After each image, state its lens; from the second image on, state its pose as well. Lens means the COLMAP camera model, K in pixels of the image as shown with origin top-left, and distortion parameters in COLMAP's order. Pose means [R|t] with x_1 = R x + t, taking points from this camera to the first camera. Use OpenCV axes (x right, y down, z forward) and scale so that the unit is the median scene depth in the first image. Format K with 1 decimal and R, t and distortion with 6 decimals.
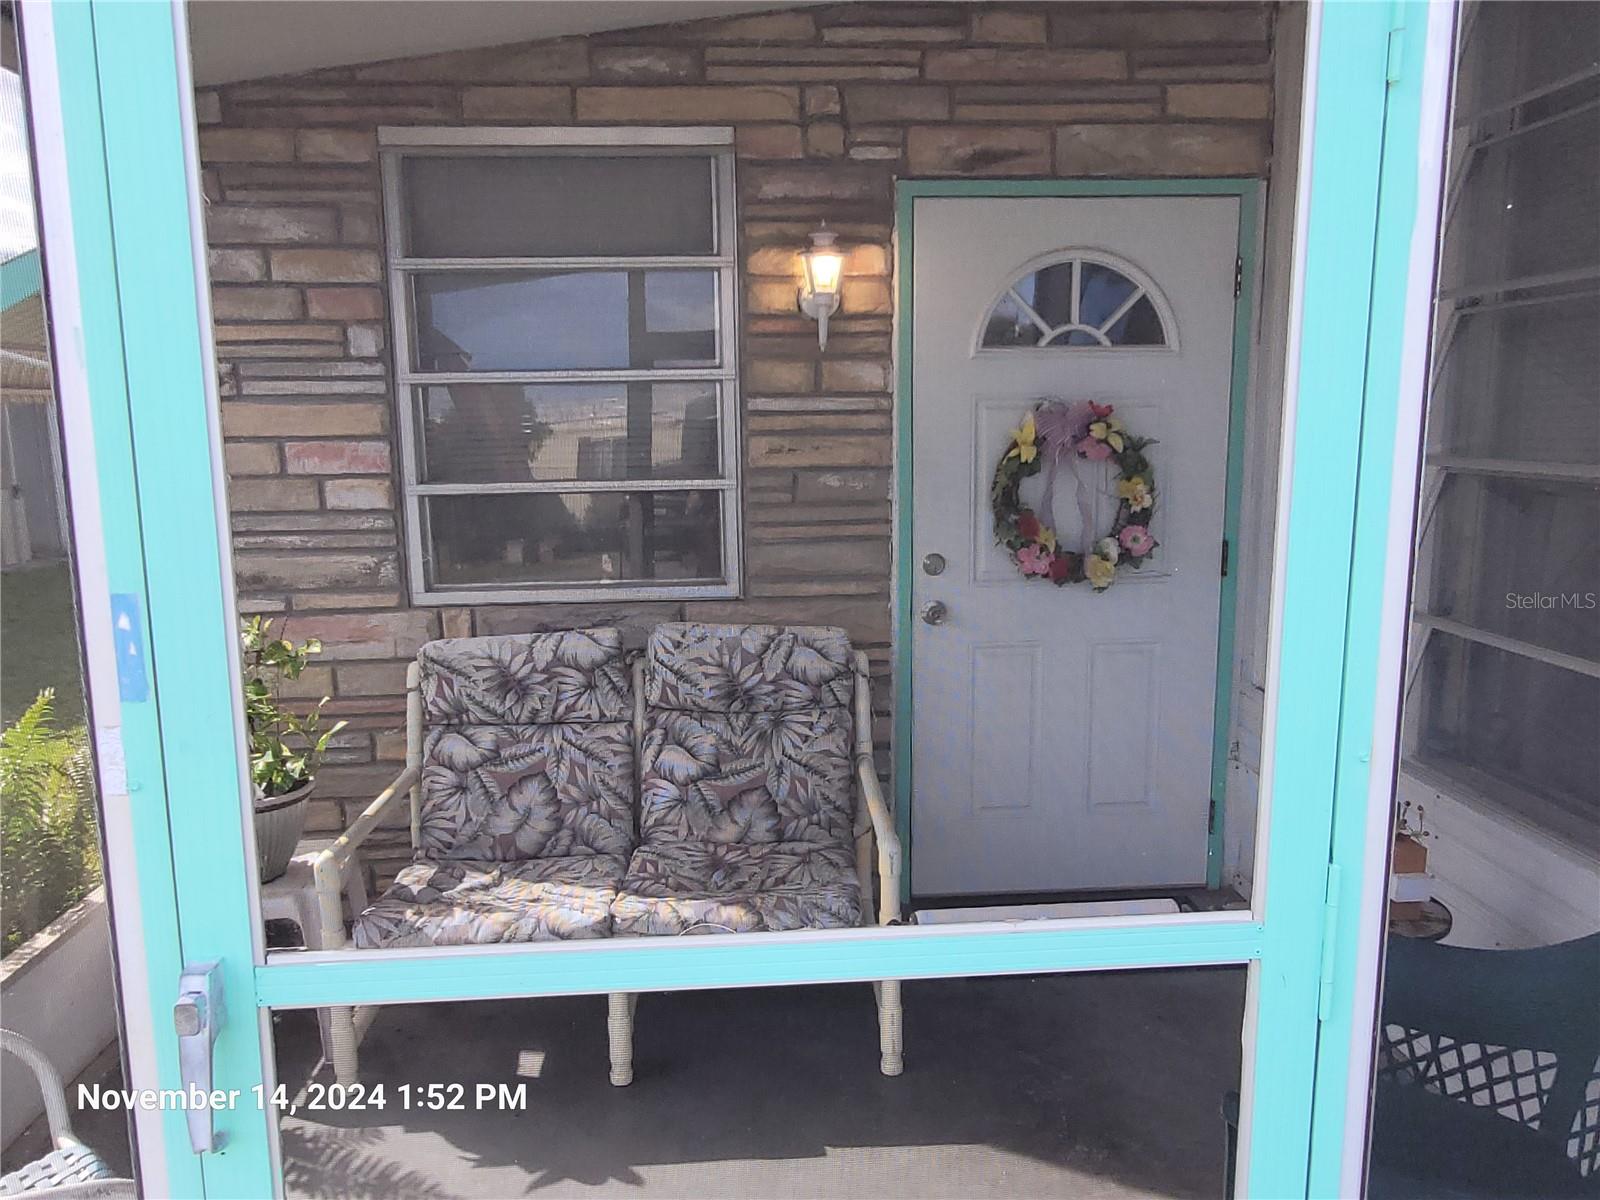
lens RADIAL K [[1175.7, 0, 800.0], [0, 1175.7, 600.0], [0, 0, 1]] dist [-0.000376, -0.002733]
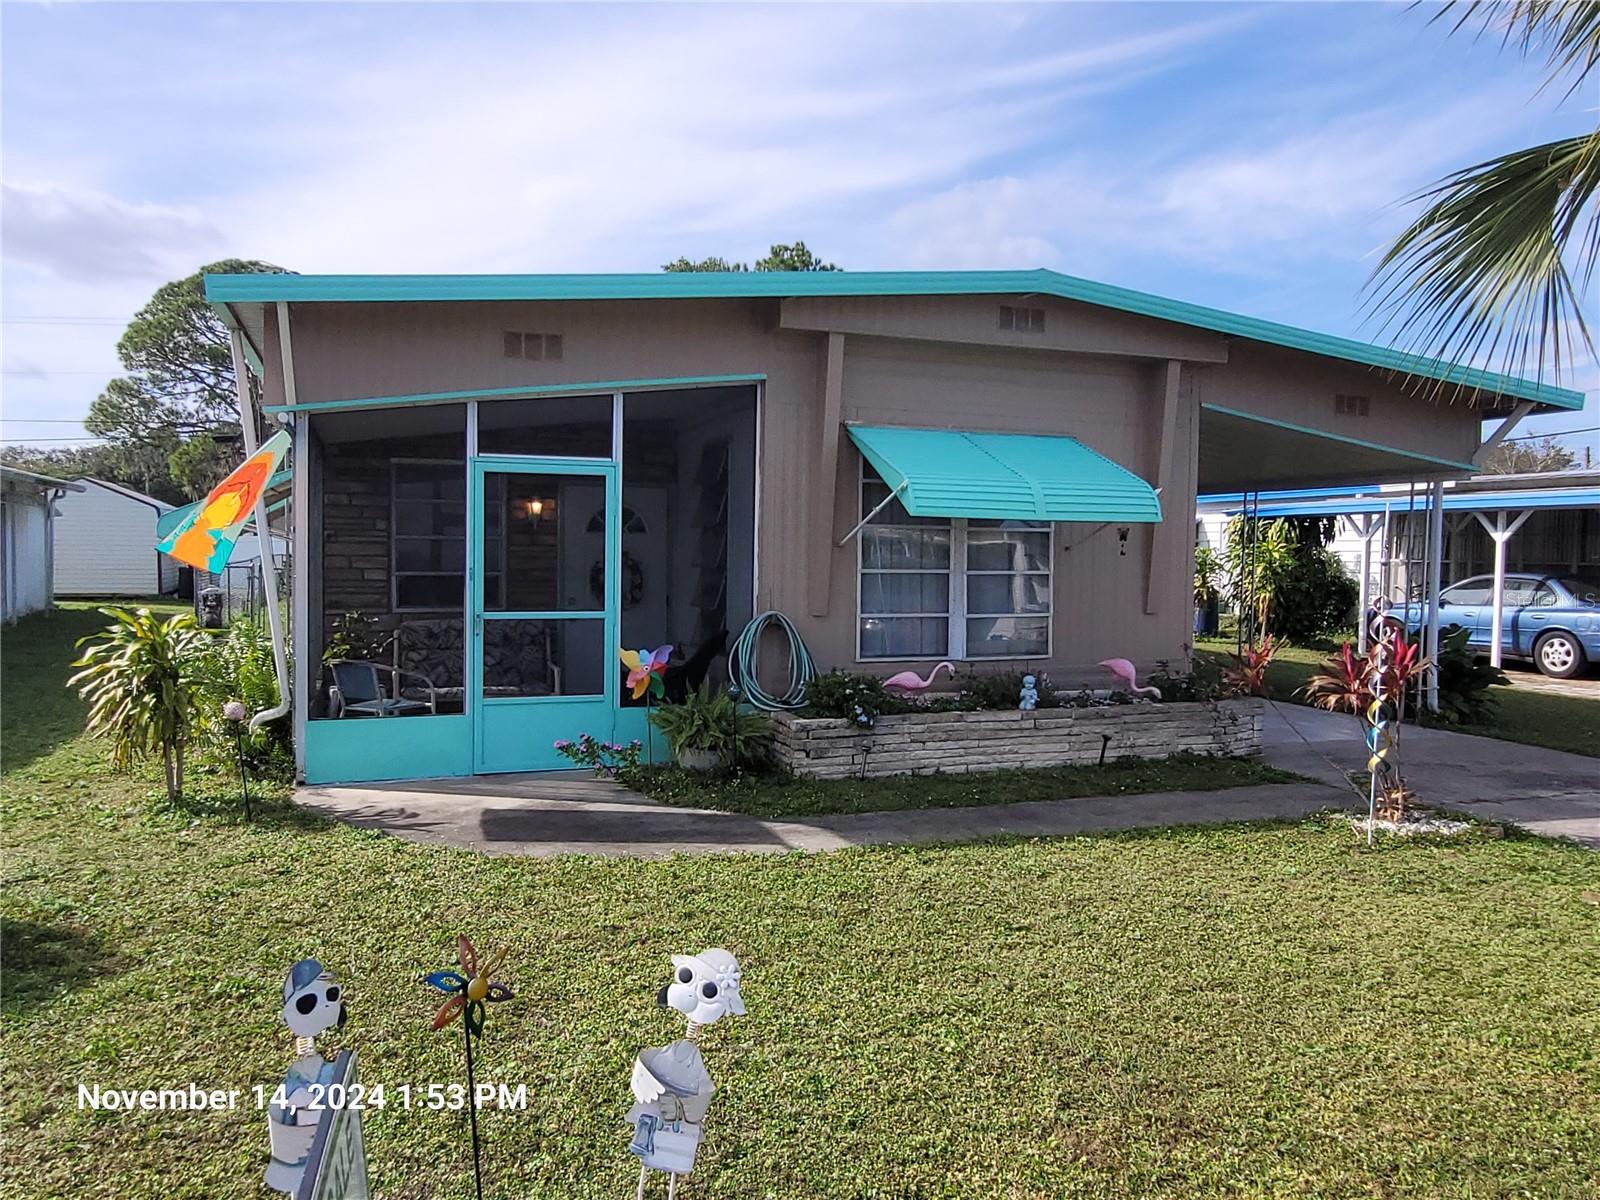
lens RADIAL K [[1175.7, 0, 800.0], [0, 1175.7, 600.0], [0, 0, 1]] dist [-0.000376, -0.002733]
pose [[0.958959, 0.010648, 0.283346, -0.190839], [0.023827, 0.992734, -0.117948, 0.357724], [-0.282543, 0.119859, 0.951737, -2.174708]]
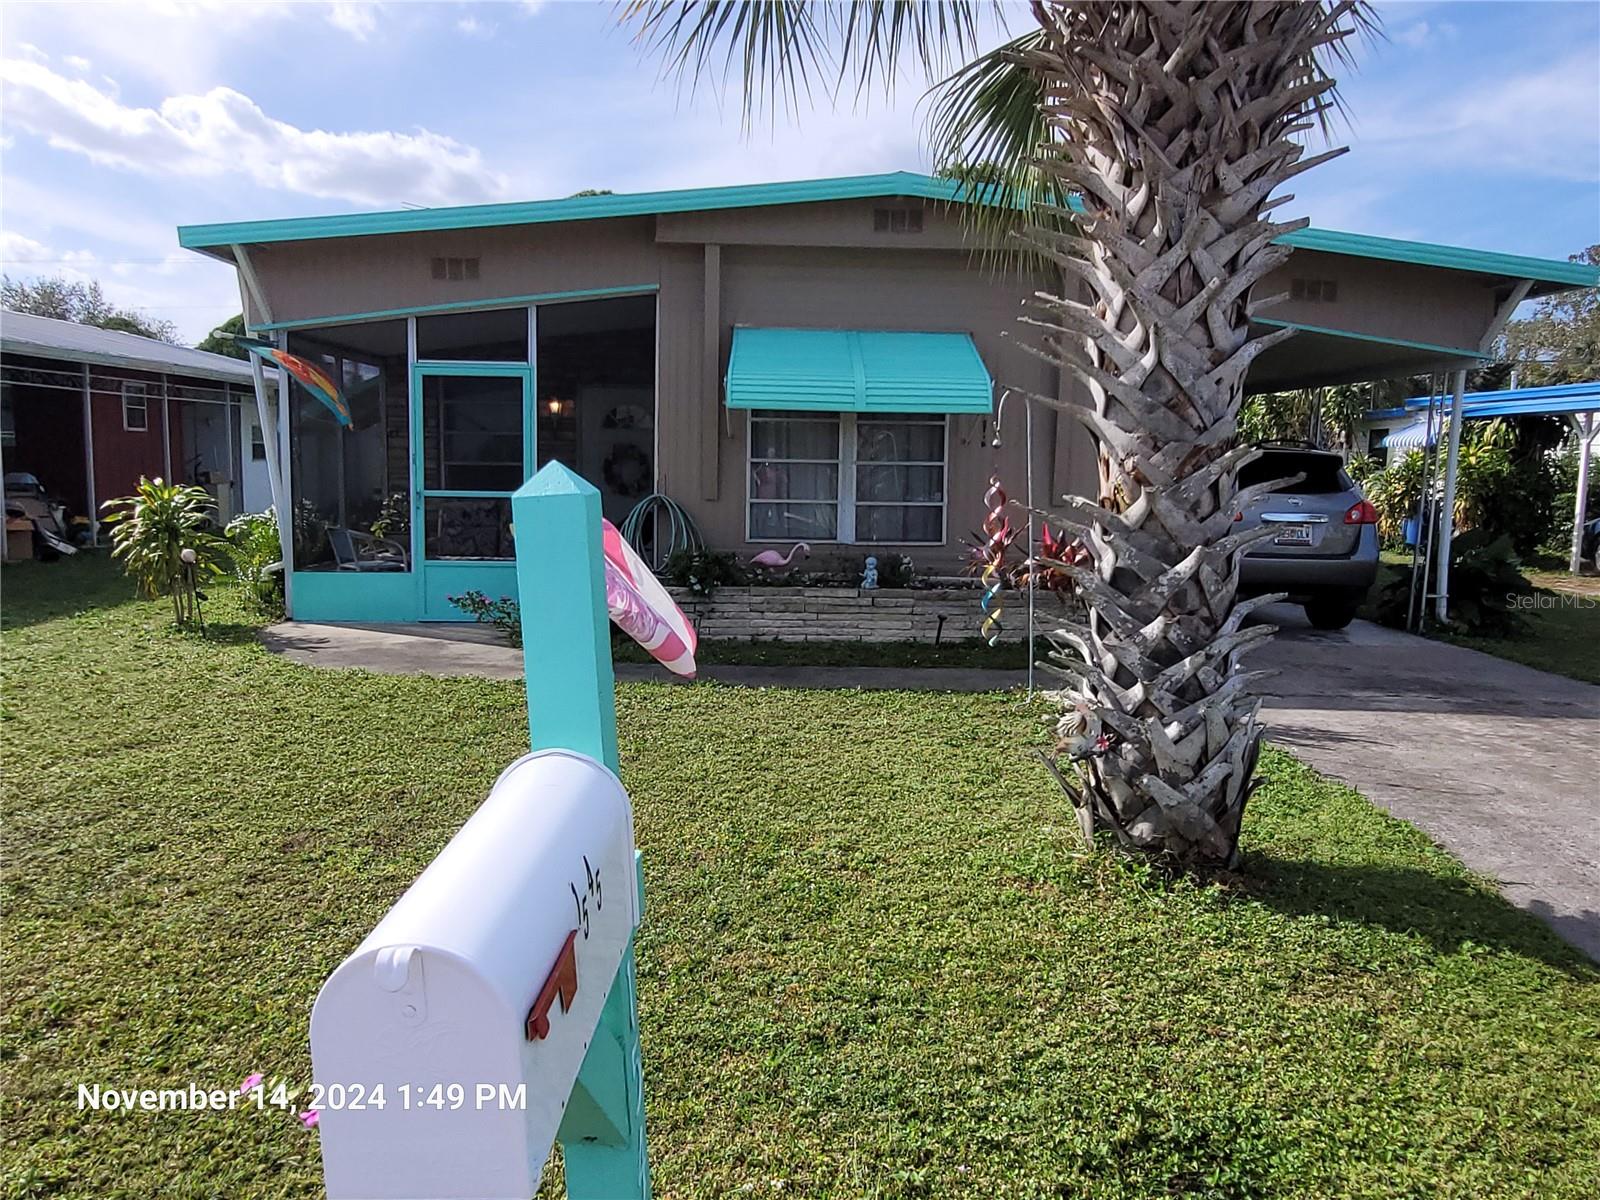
lens RADIAL K [[1175.7, 0, 800.0], [0, 1175.7, 600.0], [0, 0, 1]] dist [-0.000376, -0.002733]
pose [[0.999070, 0.031763, -0.029152, 0.907261], [-0.032954, 0.998602, -0.041328, 0.450184], [0.027798, 0.042250, 0.998720, -2.622588]]
